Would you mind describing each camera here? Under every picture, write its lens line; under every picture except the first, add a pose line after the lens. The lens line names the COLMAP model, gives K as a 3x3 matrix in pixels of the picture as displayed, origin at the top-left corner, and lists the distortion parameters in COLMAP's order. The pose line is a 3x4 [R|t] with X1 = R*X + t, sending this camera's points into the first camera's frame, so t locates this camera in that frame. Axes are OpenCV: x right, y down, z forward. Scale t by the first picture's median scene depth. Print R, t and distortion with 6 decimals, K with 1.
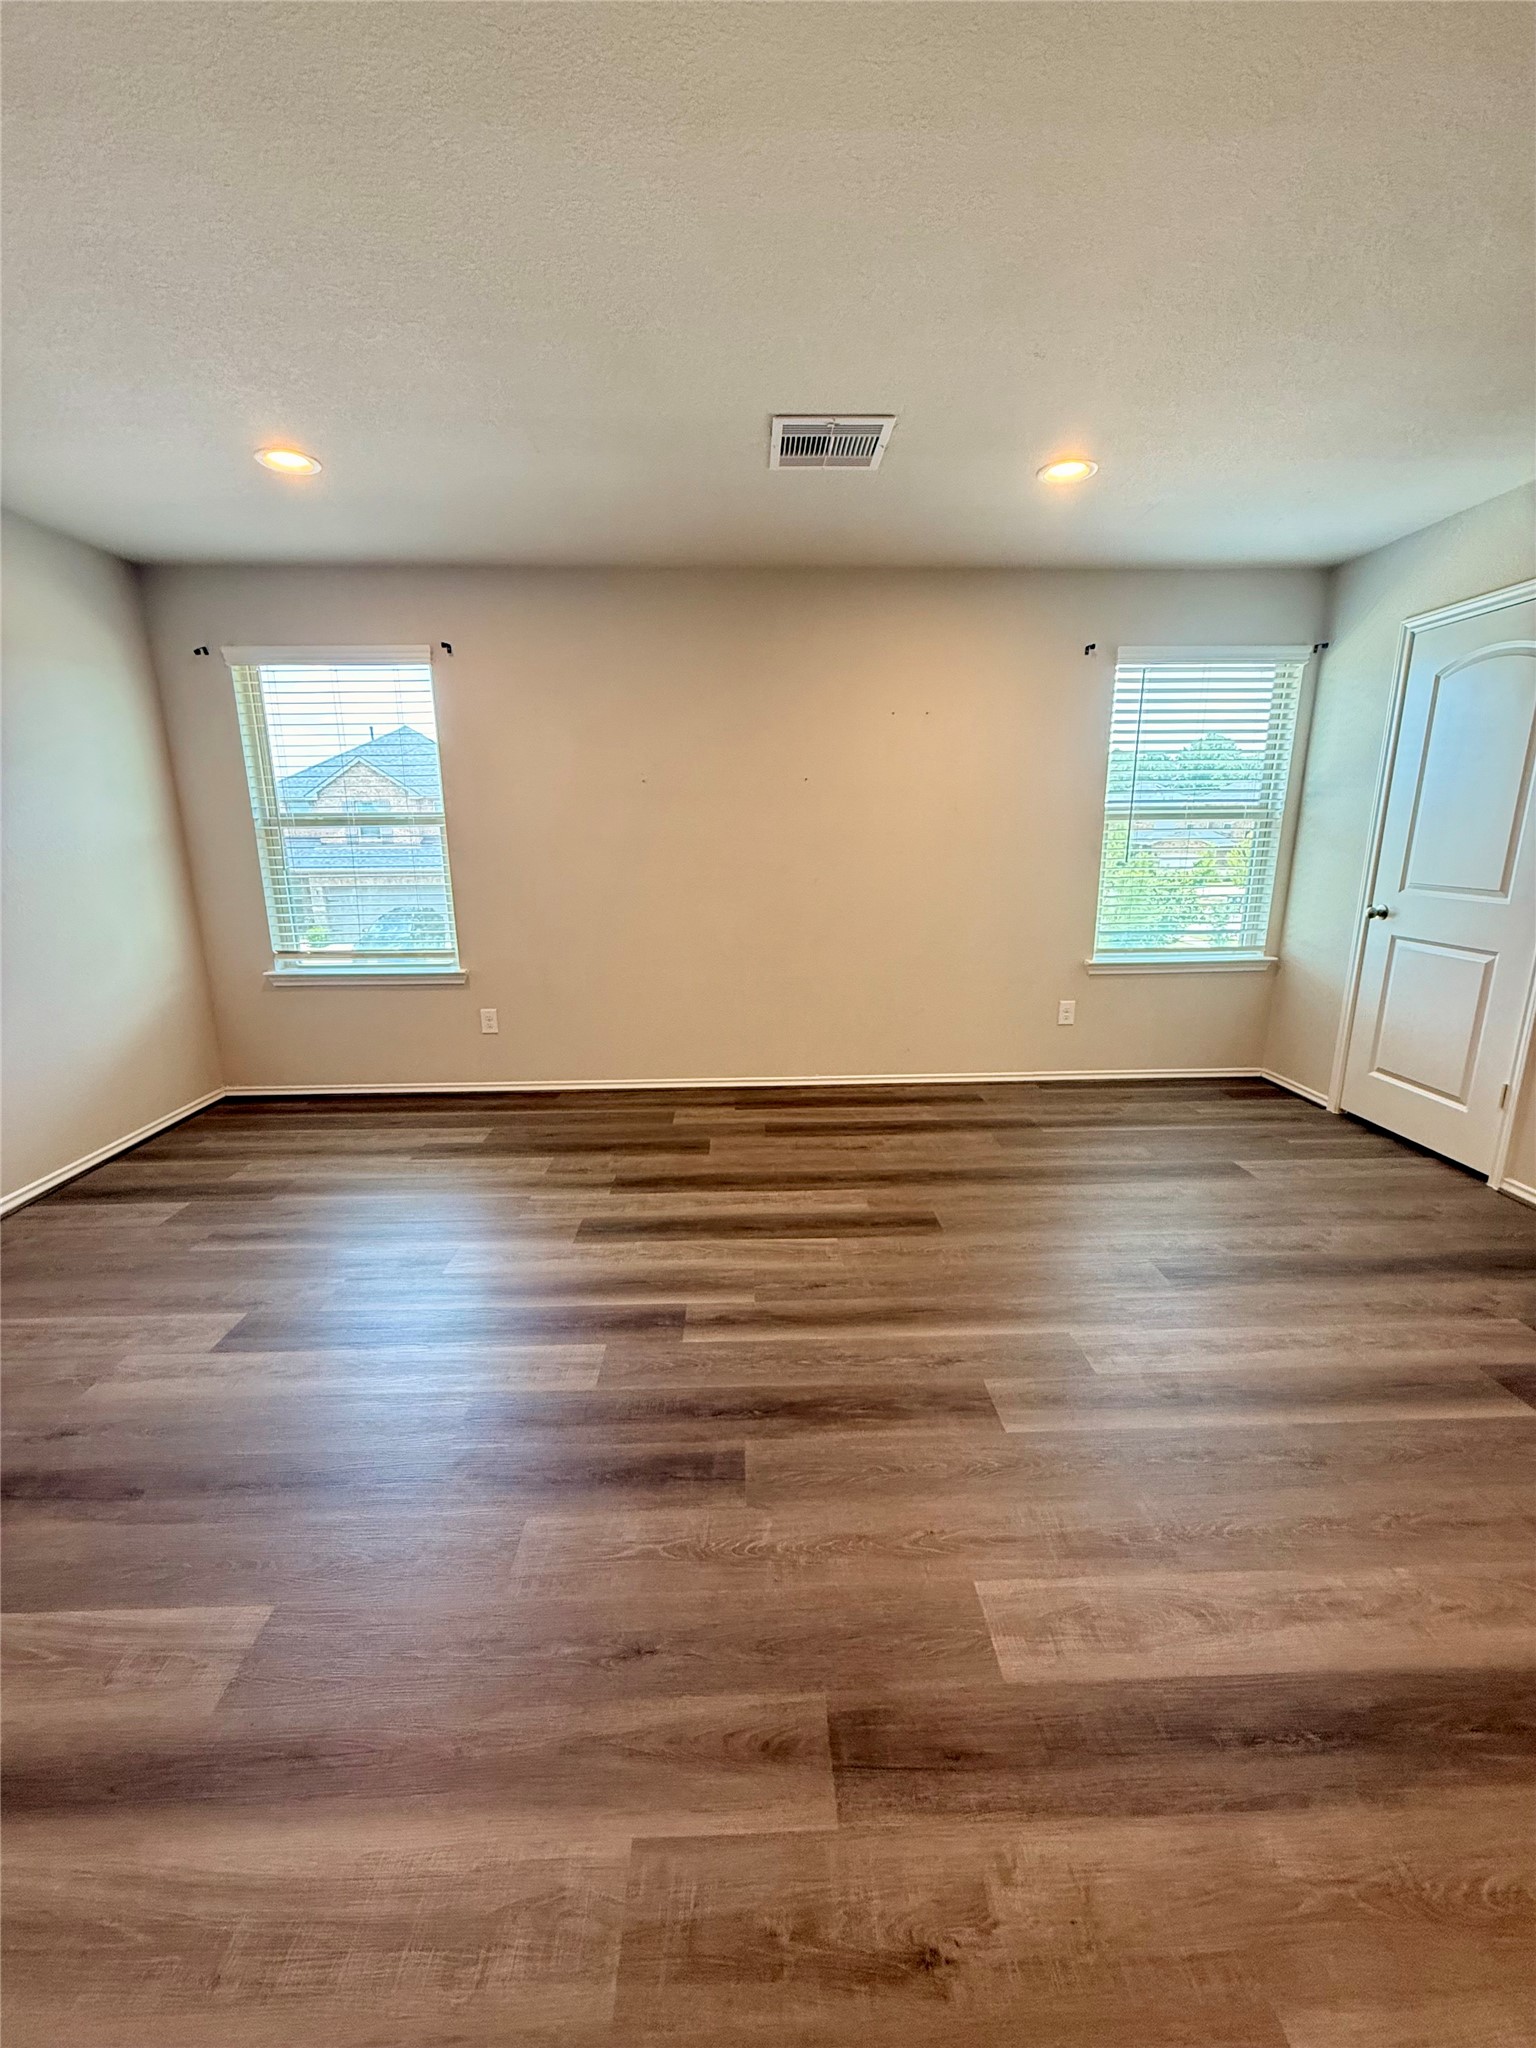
lens RADIAL K [[821.8, 0, 767.3], [0, 821.8, 1010.6], [0, 0, 1]] dist [0.008359, -0.000316]
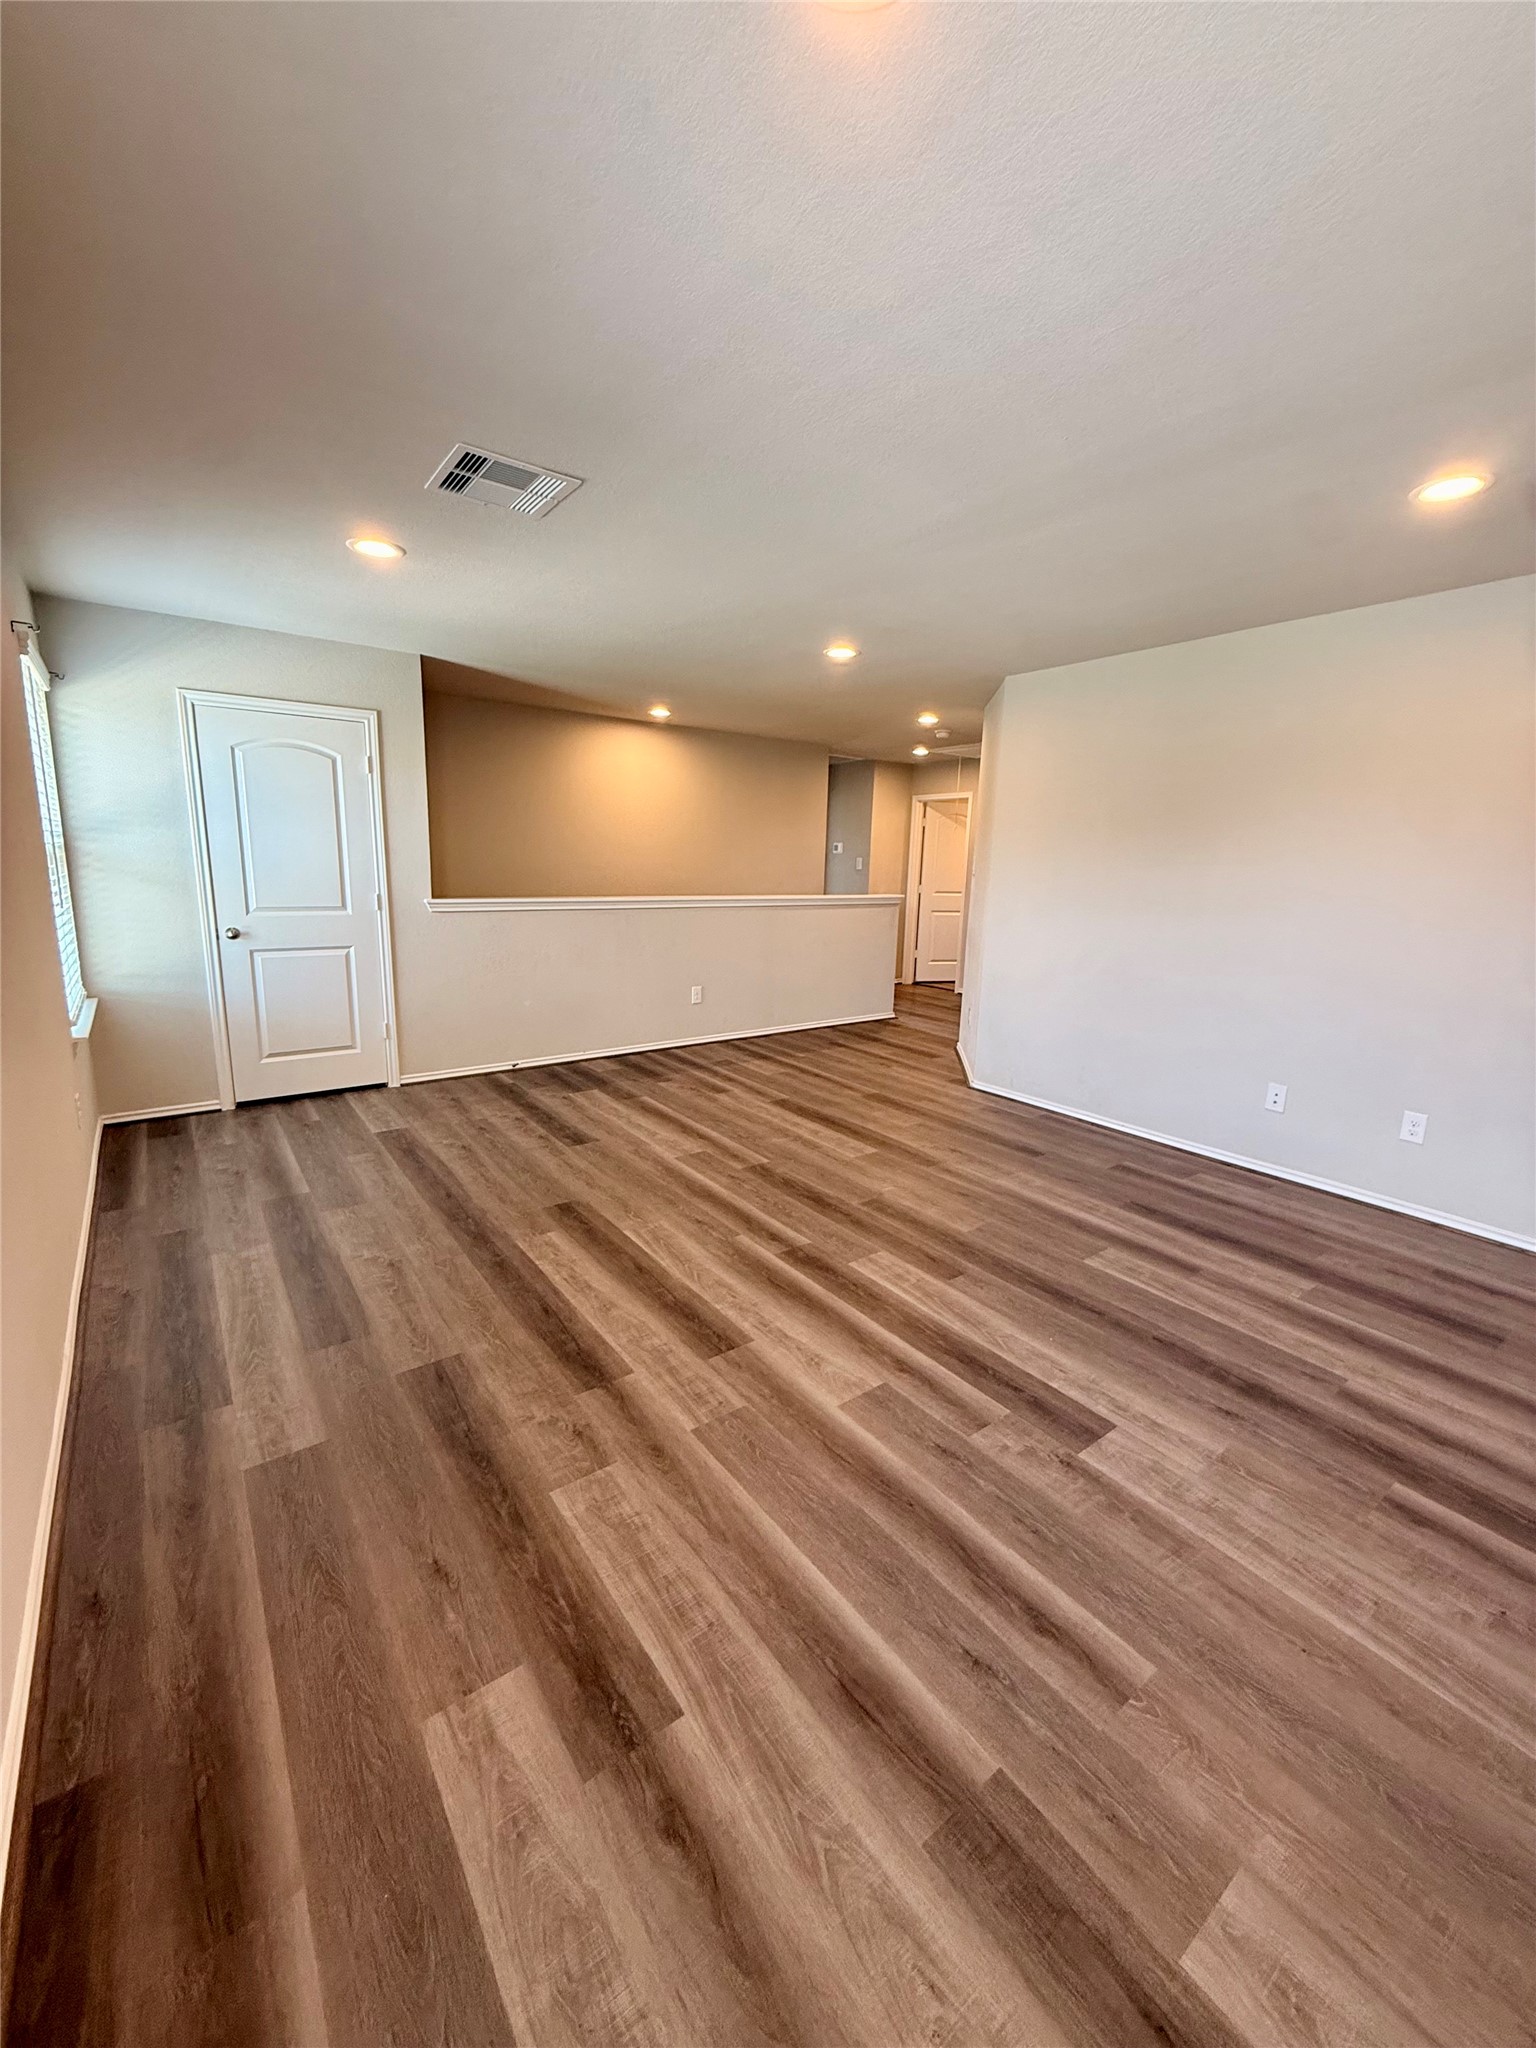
lens RADIAL K [[821.8, 0, 757.8], [0, 821.8, 1020.8], [0, 0, 1]] dist [0.008359, -0.000316]
pose [[-0.562146, -0.167795, 0.809837, -0.766953], [0.159702, 0.938749, 0.305361, -0.271729], [-0.811472, 0.300990, -0.500917, 1.129719]]
